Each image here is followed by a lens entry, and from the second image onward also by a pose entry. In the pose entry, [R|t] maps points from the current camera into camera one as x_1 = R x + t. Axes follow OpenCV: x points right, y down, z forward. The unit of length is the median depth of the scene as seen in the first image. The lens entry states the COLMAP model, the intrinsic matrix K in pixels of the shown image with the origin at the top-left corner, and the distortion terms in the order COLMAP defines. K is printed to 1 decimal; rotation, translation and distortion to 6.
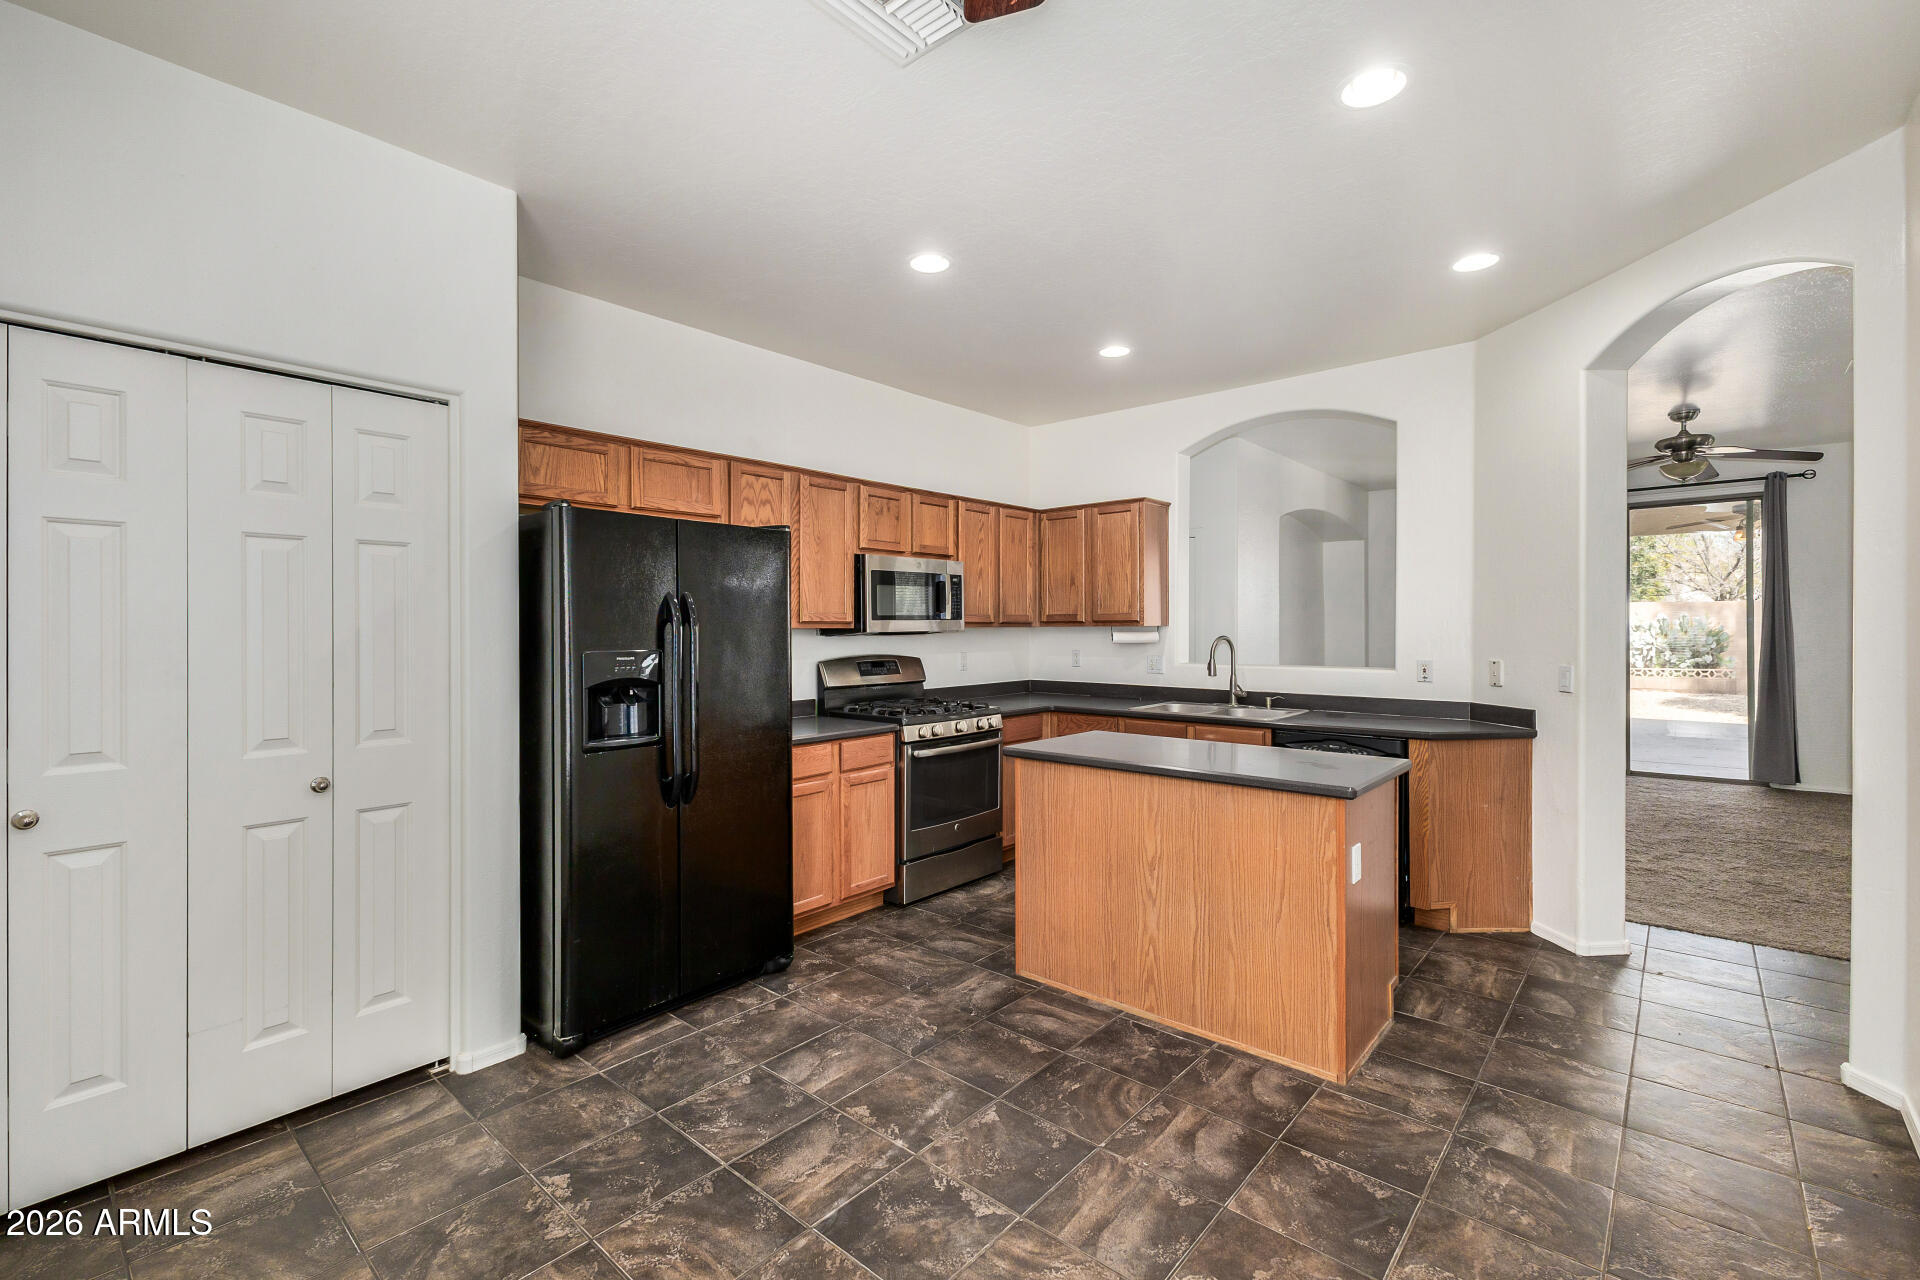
lens RADIAL K [[836.8, 0, 960.9], [0, 836.8, 635.3], [0, 0, 1]] dist [0.002230, 0.000174]
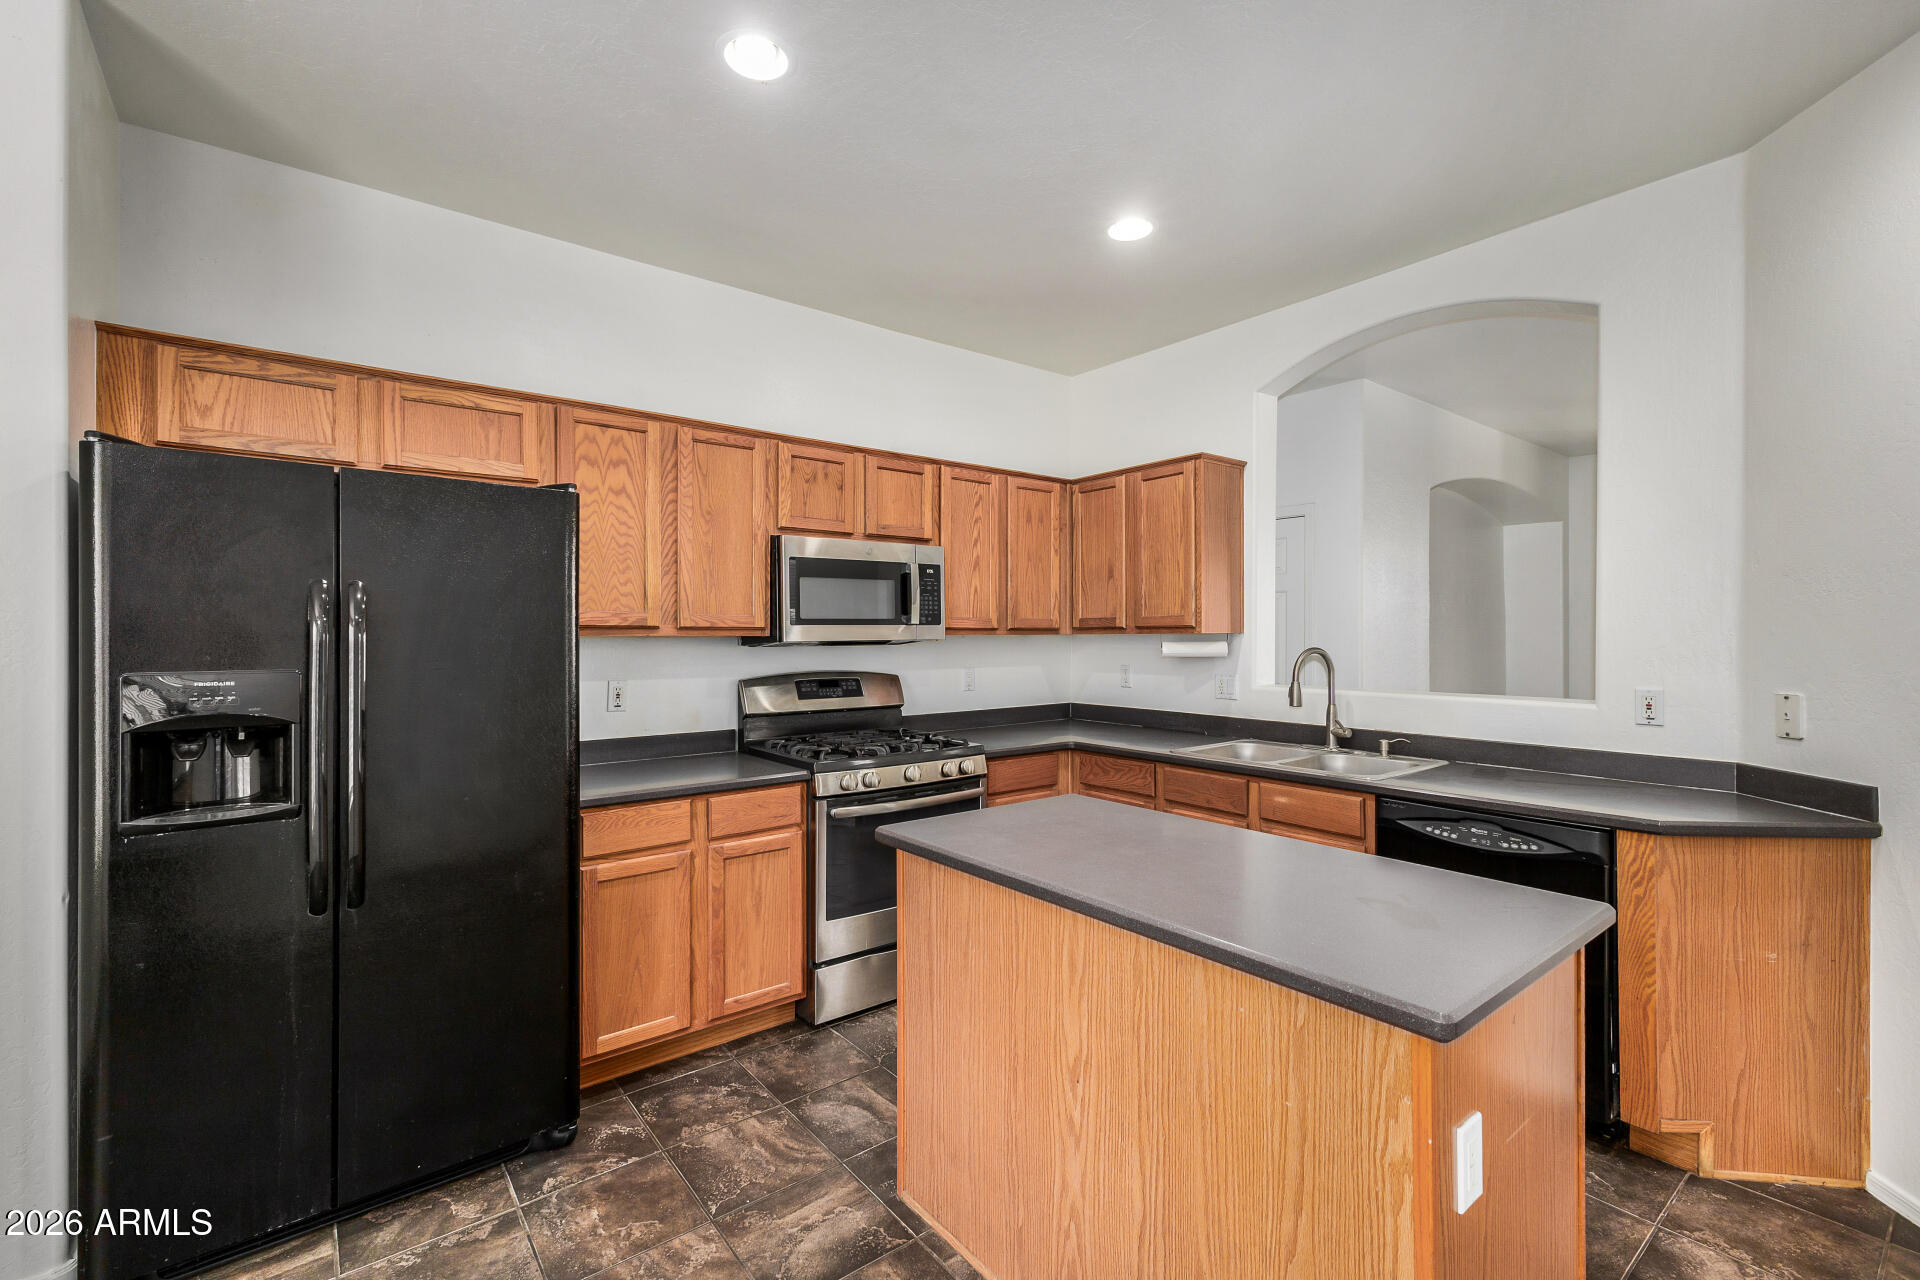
lens RADIAL K [[835.9, 0, 960.0], [0, 835.9, 640.0], [0, 0, 1]] dist [0.016000, -0.007100]
pose [[0.983088, 0.001945, -0.183123, 0.172242], [-0.002611, 0.999991, -0.003397, -0.003042], [0.183115, 0.003818, 0.983084, 0.304003]]
